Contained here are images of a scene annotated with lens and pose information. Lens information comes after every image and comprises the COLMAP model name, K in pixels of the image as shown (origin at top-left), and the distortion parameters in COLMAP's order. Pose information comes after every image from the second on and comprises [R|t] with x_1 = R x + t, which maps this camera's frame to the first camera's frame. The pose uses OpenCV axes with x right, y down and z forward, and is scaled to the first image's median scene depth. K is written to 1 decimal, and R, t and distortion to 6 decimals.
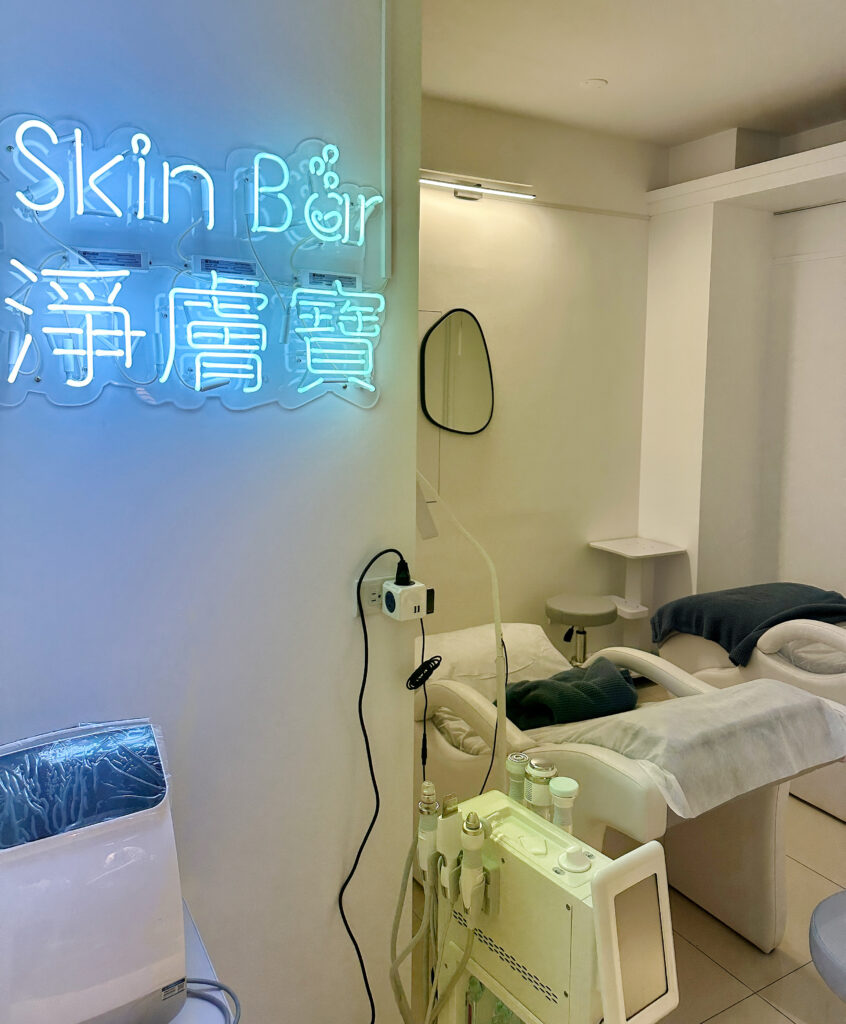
lens RADIAL K [[809.6, 0, 418.8], [0, 809.6, 461.0], [0, 0, 1]] dist [0.111859, -0.155573]
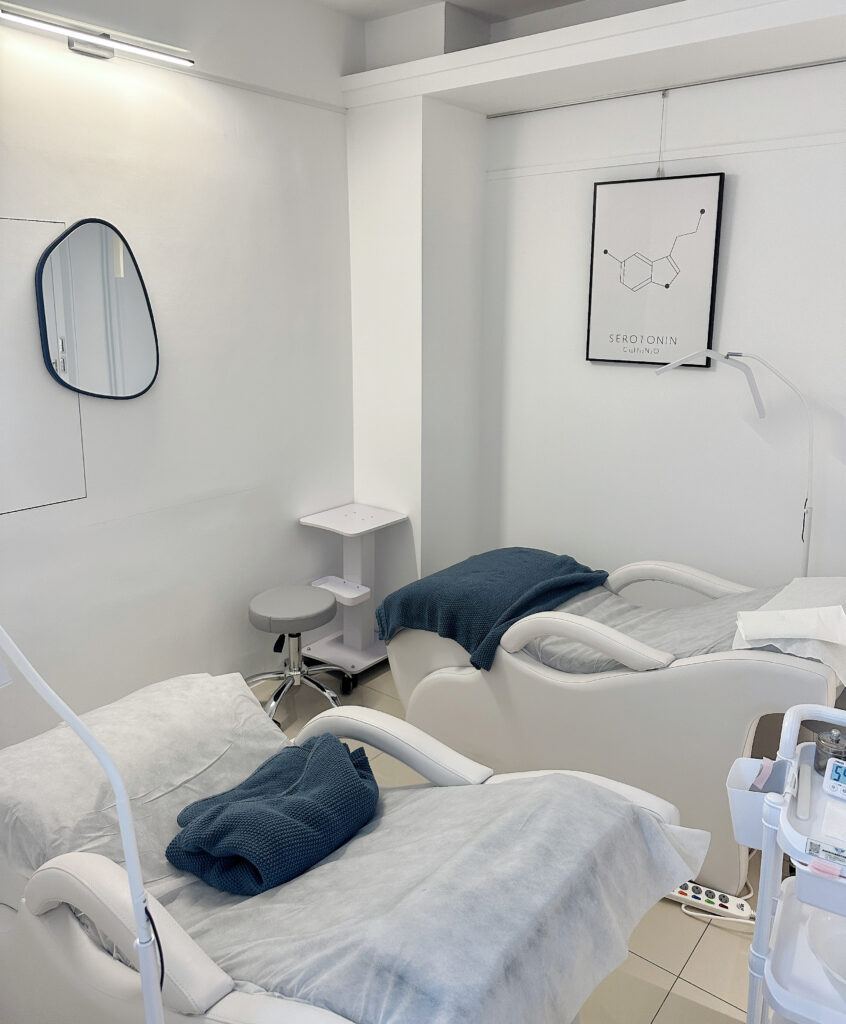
lens RADIAL K [[809.6, 0, 418.8], [0, 809.6, 461.0], [0, 0, 1]] dist [0.111859, -0.155573]
pose [[0.934191, -0.077194, 0.348321, 0.049496], [0.041762, 0.993260, 0.108120, -0.048078], [-0.354320, -0.086458, 0.931119, 0.235343]]
